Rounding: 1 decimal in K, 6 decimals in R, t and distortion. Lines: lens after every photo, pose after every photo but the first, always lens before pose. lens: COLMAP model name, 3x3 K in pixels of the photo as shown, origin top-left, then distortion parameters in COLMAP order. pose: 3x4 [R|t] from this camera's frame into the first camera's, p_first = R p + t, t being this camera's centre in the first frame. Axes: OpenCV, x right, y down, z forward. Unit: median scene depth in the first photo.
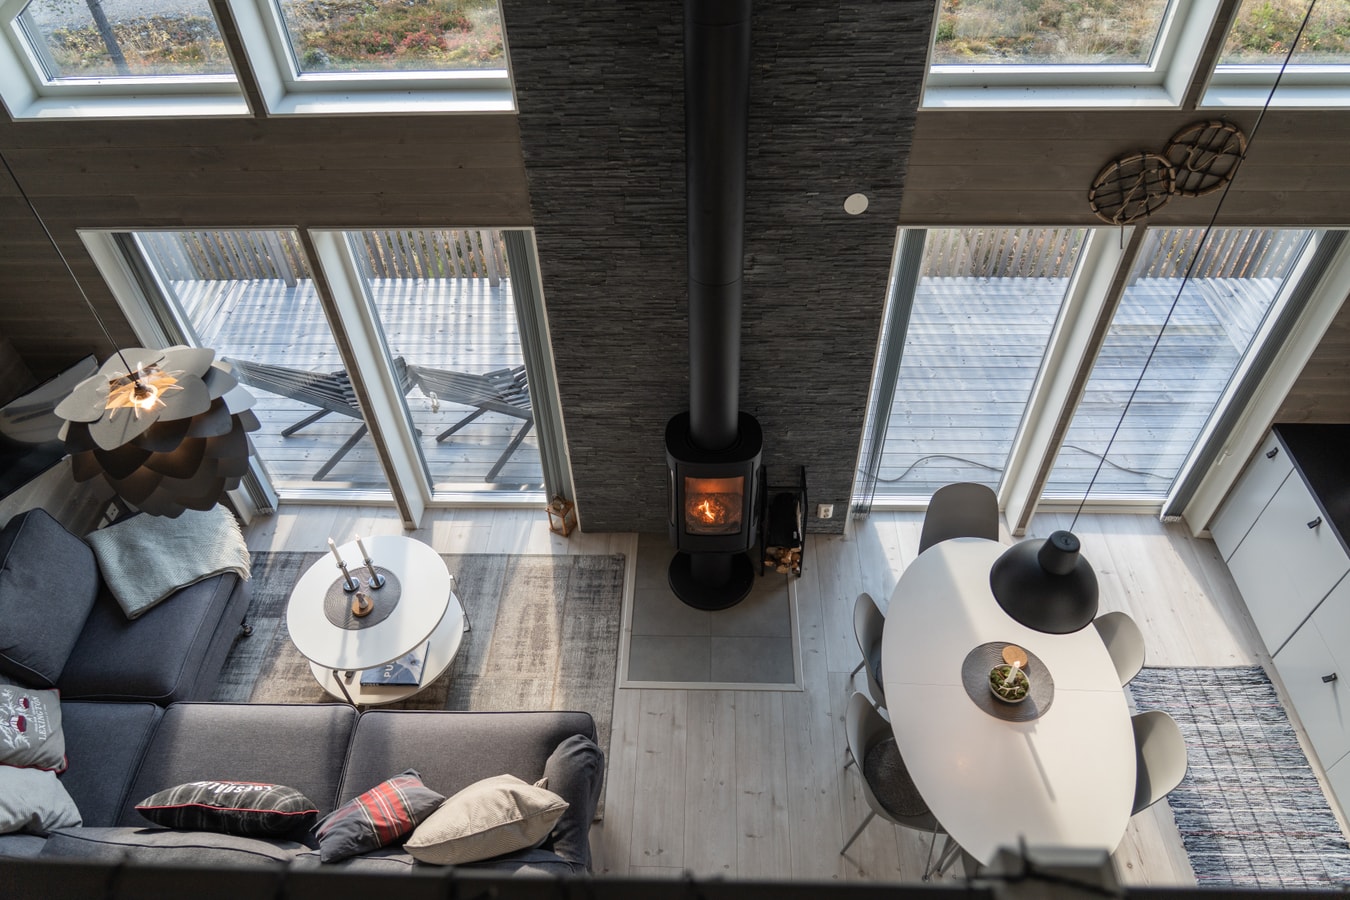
lens RADIAL K [[905.1, 0, 676.1], [0, 905.1, 453.8], [0, 0, 1]] dist [-0.023772, 0.008139]
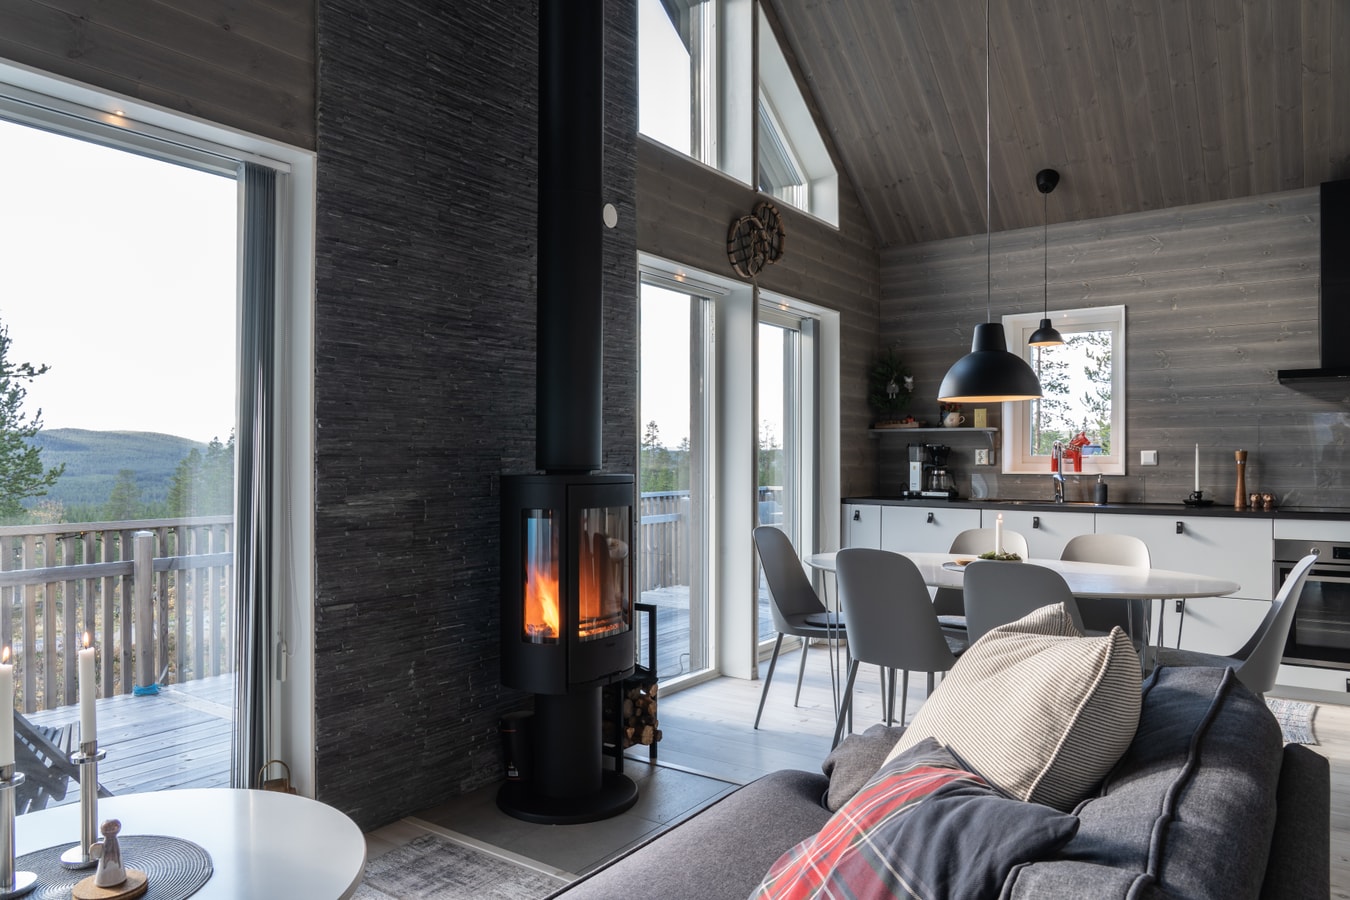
lens RADIAL K [[905.1, 0, 676.1], [0, 905.1, 453.8], [0, 0, 1]] dist [-0.023772, 0.008139]
pose [[0.550271, 0.025254, 0.834604, -0.539684], [0.592227, 0.692815, -0.411430, 0.332039], [-0.588617, 0.720673, 0.366280, 0.707522]]
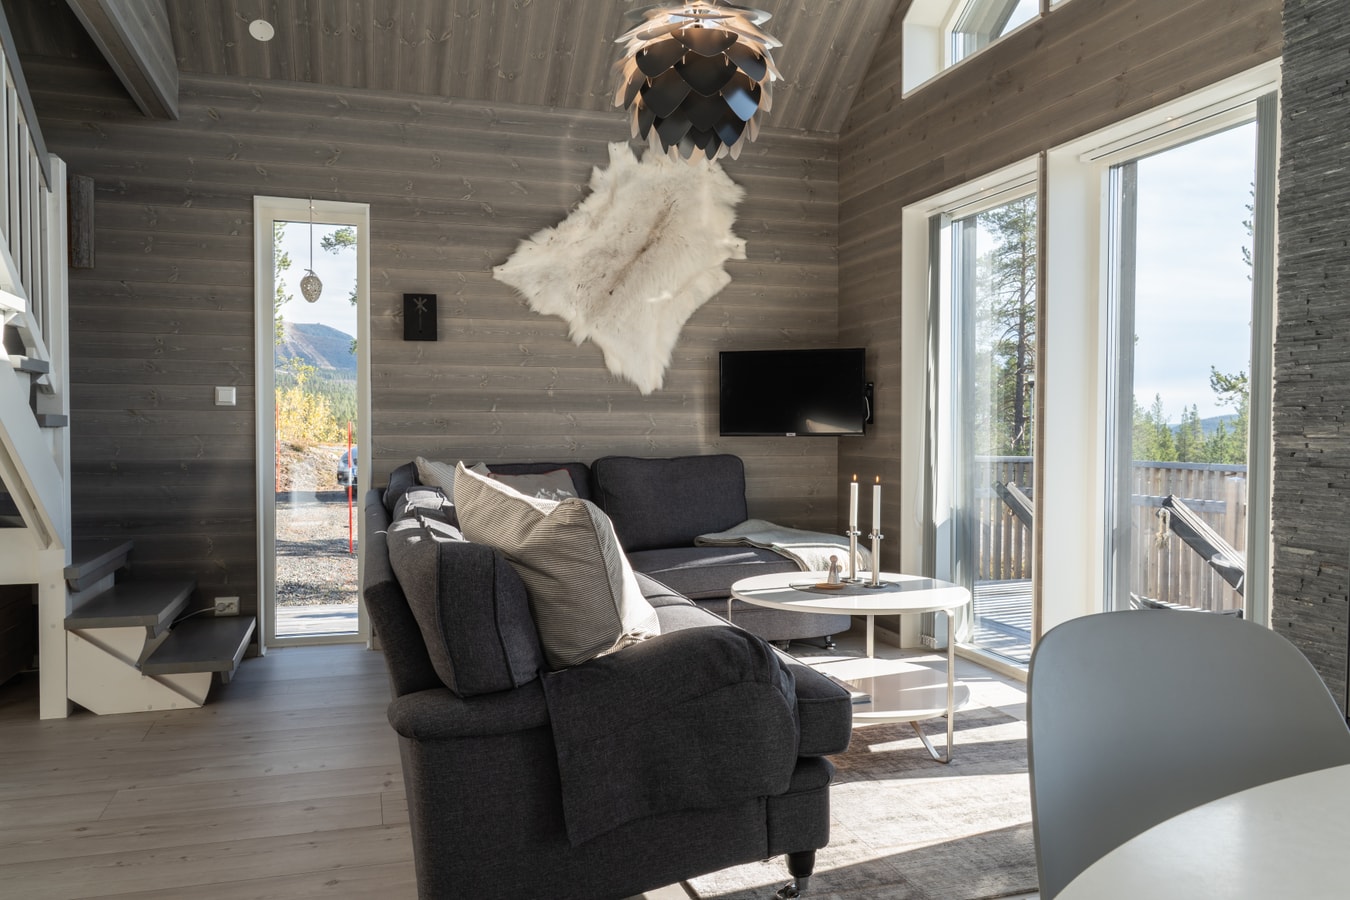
lens RADIAL K [[1007.7, 0, 677.1], [0, 1007.7, 456.9], [0, 0, 1]] dist [0.003322, -0.000362]
pose [[0.332065, 0.050588, -0.941899, 0.365001], [-0.686083, 0.698227, -0.204376, 0.364570], [0.647320, 0.714087, 0.266565, 0.690741]]
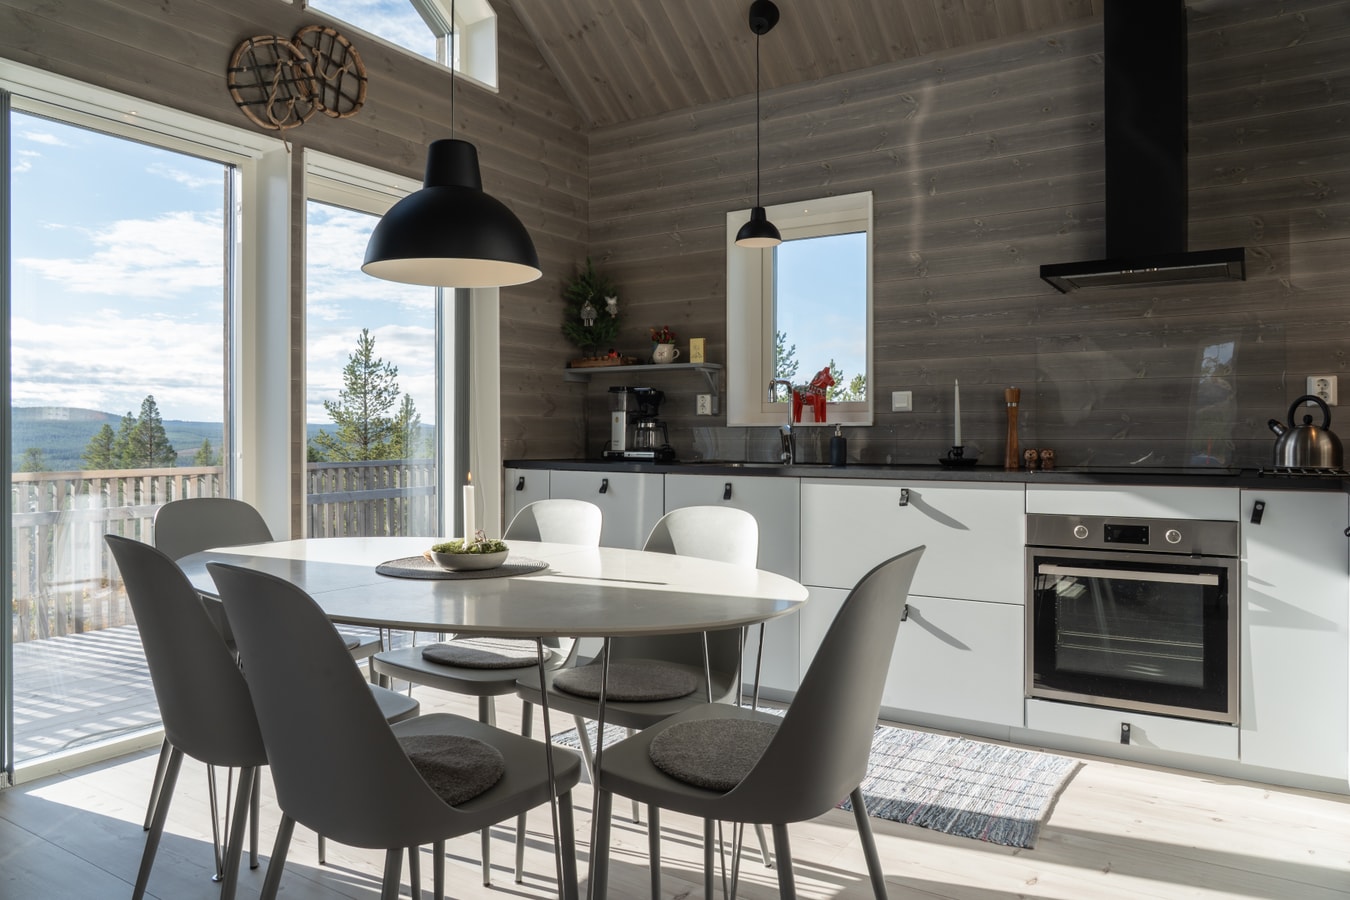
lens RADIAL K [[922.3, 0, 681.1], [0, 922.3, 430.1], [0, 0, 1]] dist [-0.021576, 0.005253]
pose [[0.506618, 0.023335, 0.861855, -0.037478], [0.614320, 0.691617, -0.379837, 0.446391], [-0.604937, 0.721887, 0.336051, 0.626374]]
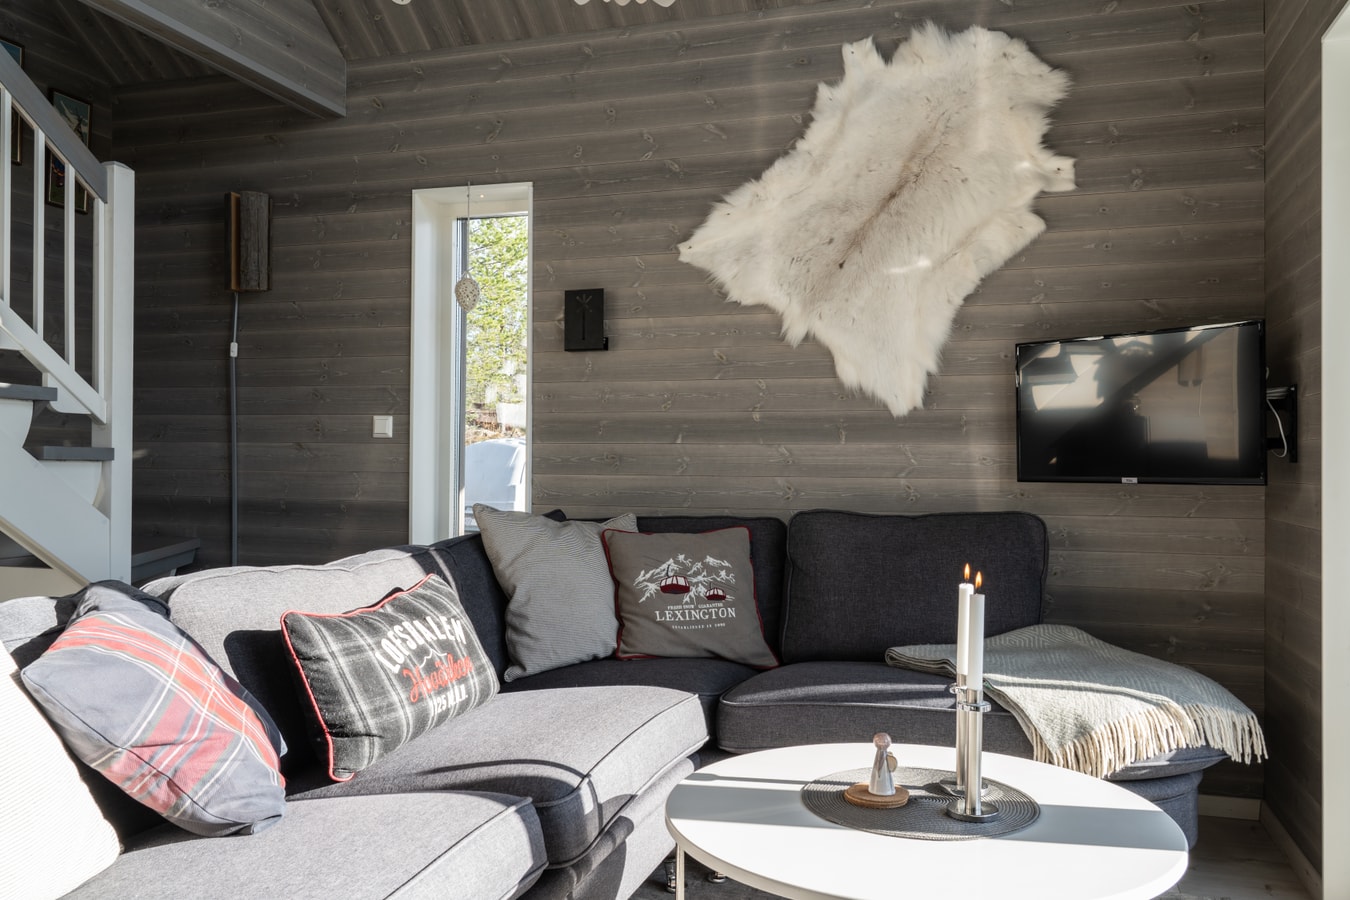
lens RADIAL K [[1076.6, 0, 676.9], [0, 1076.6, 455.2], [0, 0, 1]] dist [0.007130, 0.003071]
pose [[-0.265396, 0.013277, -0.964048, 0.062253], [-0.695995, 0.689312, 0.201096, 0.058370], [0.667200, 0.724343, -0.173700, 0.992987]]
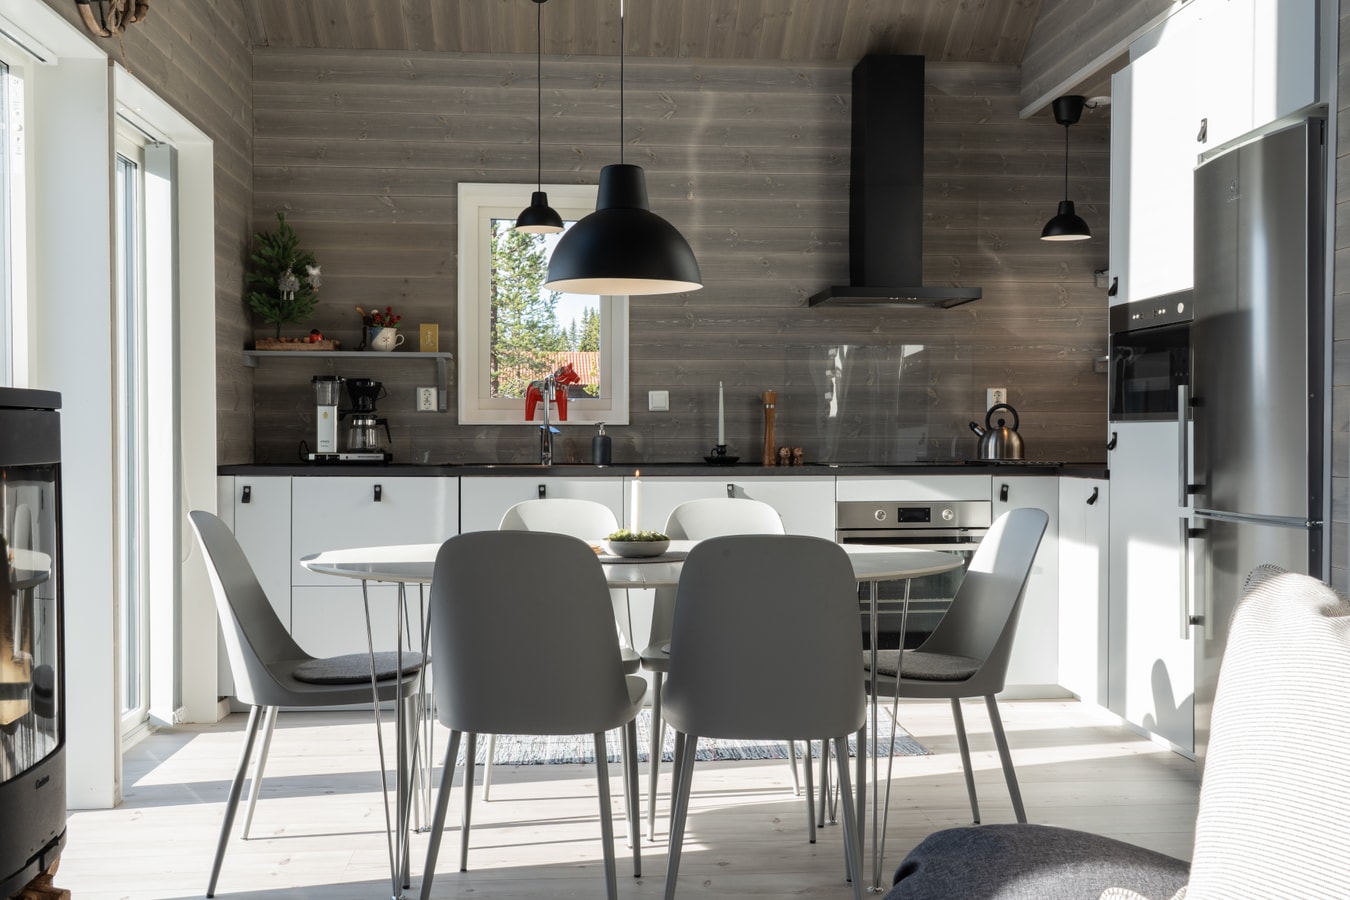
lens RADIAL K [[1298.9, 0, 675.1], [0, 1298.9, 453.3], [0, 0, 1]] dist [0.041483, -0.001237]
pose [[-0.119528, 0.000891, 0.992830, -0.439444], [0.716003, 0.692831, 0.085578, 0.145400], [-0.687788, 0.721099, -0.083451, 0.921060]]
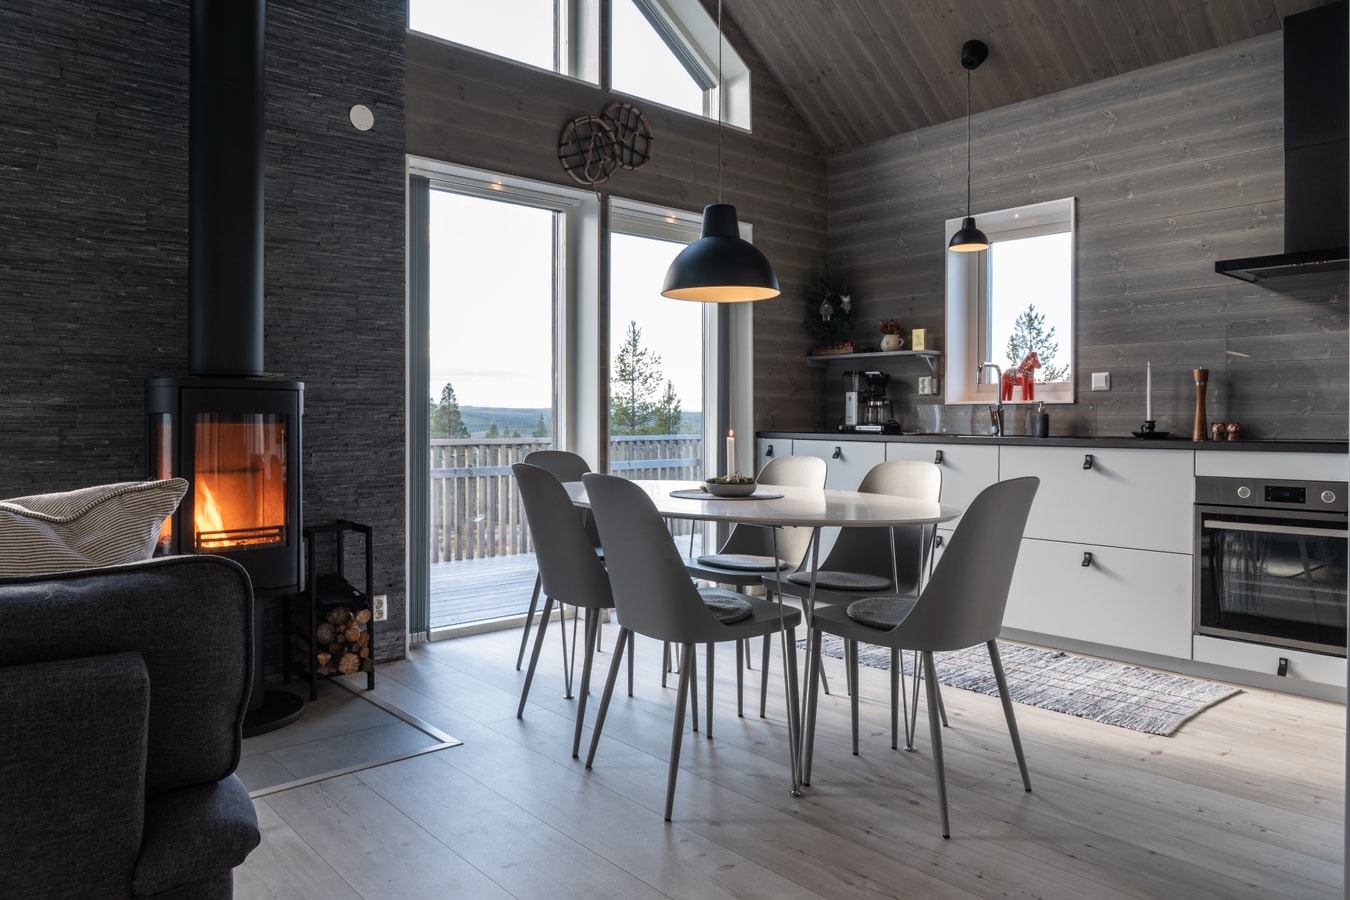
lens RADIAL K [[914.9, 0, 673.6], [0, 914.9, 421.7], [0, 0, 1]] dist [-0.030214, 0.014231]
pose [[0.726756, 0.020340, 0.686594, -0.194817], [0.482008, 0.697040, -0.530852, 0.559848], [-0.489381, 0.716744, 0.496774, 0.537661]]
